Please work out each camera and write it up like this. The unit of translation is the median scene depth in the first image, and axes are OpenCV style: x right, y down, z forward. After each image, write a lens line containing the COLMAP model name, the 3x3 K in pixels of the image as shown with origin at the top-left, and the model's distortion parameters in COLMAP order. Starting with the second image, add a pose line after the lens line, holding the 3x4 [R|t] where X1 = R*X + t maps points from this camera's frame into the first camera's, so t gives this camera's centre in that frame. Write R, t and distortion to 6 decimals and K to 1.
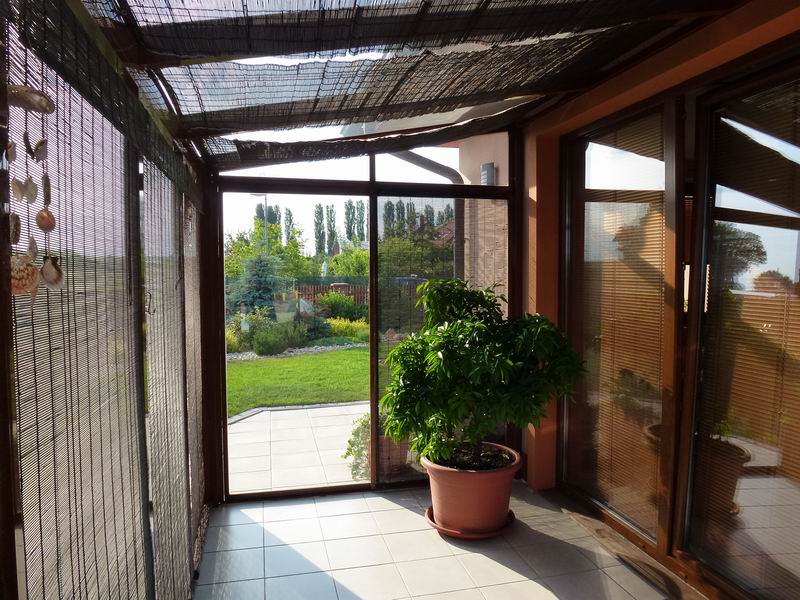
lens RADIAL K [[572.4, 0, 400.0], [0, 572.4, 300.0], [0, 0, 1]] dist [-0.057280, 0.001371]
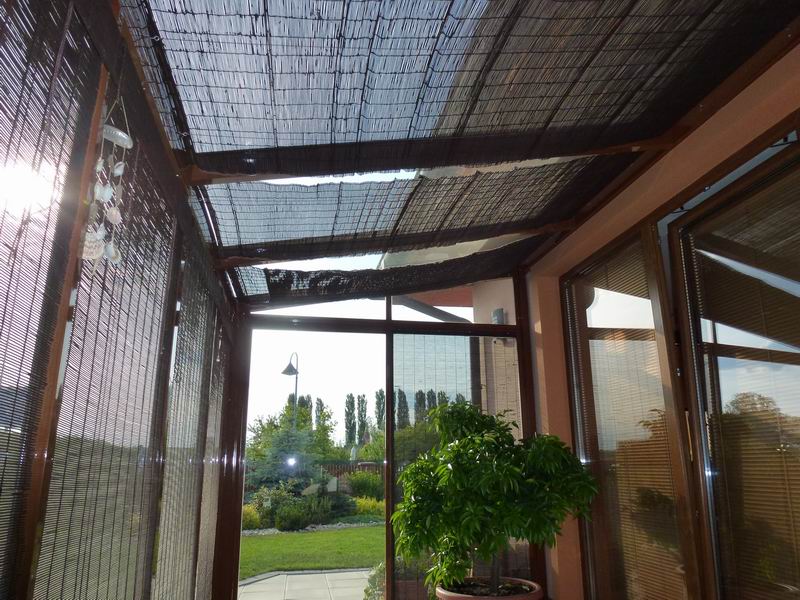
lens RADIAL K [[572.4, 0, 400.0], [0, 572.4, 300.0], [0, 0, 1]] dist [-0.057280, 0.001371]
pose [[0.998486, -0.018832, -0.051684, 0.028458], [0.001023, 0.945768, -0.324842, 0.104302], [0.054999, 0.324297, 0.944355, -0.042287]]
